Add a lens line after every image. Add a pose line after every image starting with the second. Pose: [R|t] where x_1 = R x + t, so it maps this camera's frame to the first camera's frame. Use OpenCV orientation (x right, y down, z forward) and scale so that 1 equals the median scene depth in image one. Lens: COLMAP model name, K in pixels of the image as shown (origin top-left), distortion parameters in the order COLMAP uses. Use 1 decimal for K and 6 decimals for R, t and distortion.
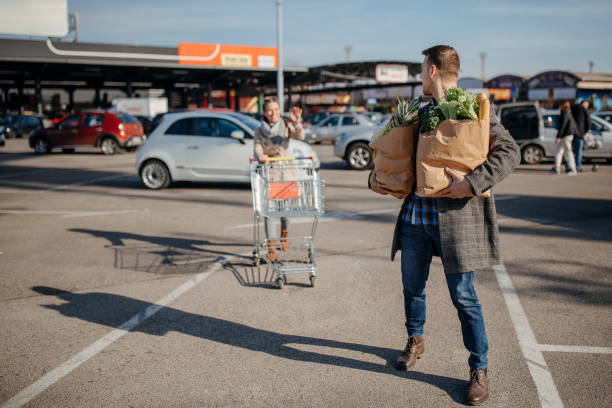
lens RADIAL K [[621.5, 0, 340.2], [0, 621.5, 195.4], [0, 0, 1]] dist [-0.010390, -0.001429]
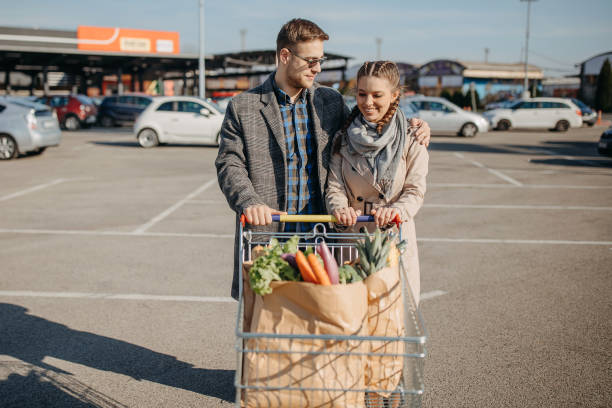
lens RADIAL K [[689.2, 0, 256.0], [0, 689.2, 189.4], [0, 0, 1]] dist [-0.008787, -0.004324]
pose [[0.999020, 0.003117, 0.044162, -0.029311], [-0.003164, 0.999995, 0.000980, 0.024154], [-0.044159, -0.001119, 0.999024, -0.186222]]
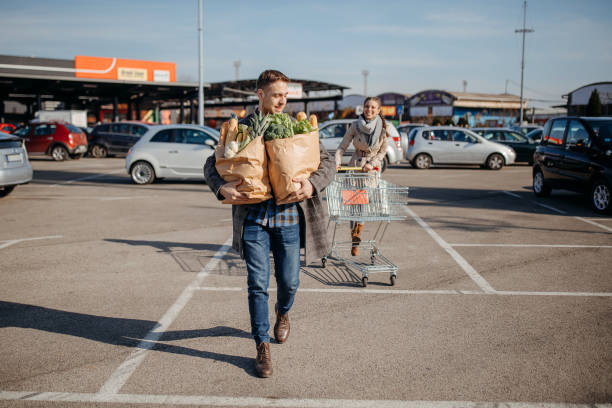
lens RADIAL K [[629.2, 0, 286.0], [0, 629.2, 203.6], [0, 0, 1]] dist [-0.009182, 0.004561]
pose [[0.994259, -0.001861, 0.106986, -0.038006], [0.002942, 0.999946, -0.009947, 0.011726], [-0.106962, 0.010205, 0.994211, -0.087472]]
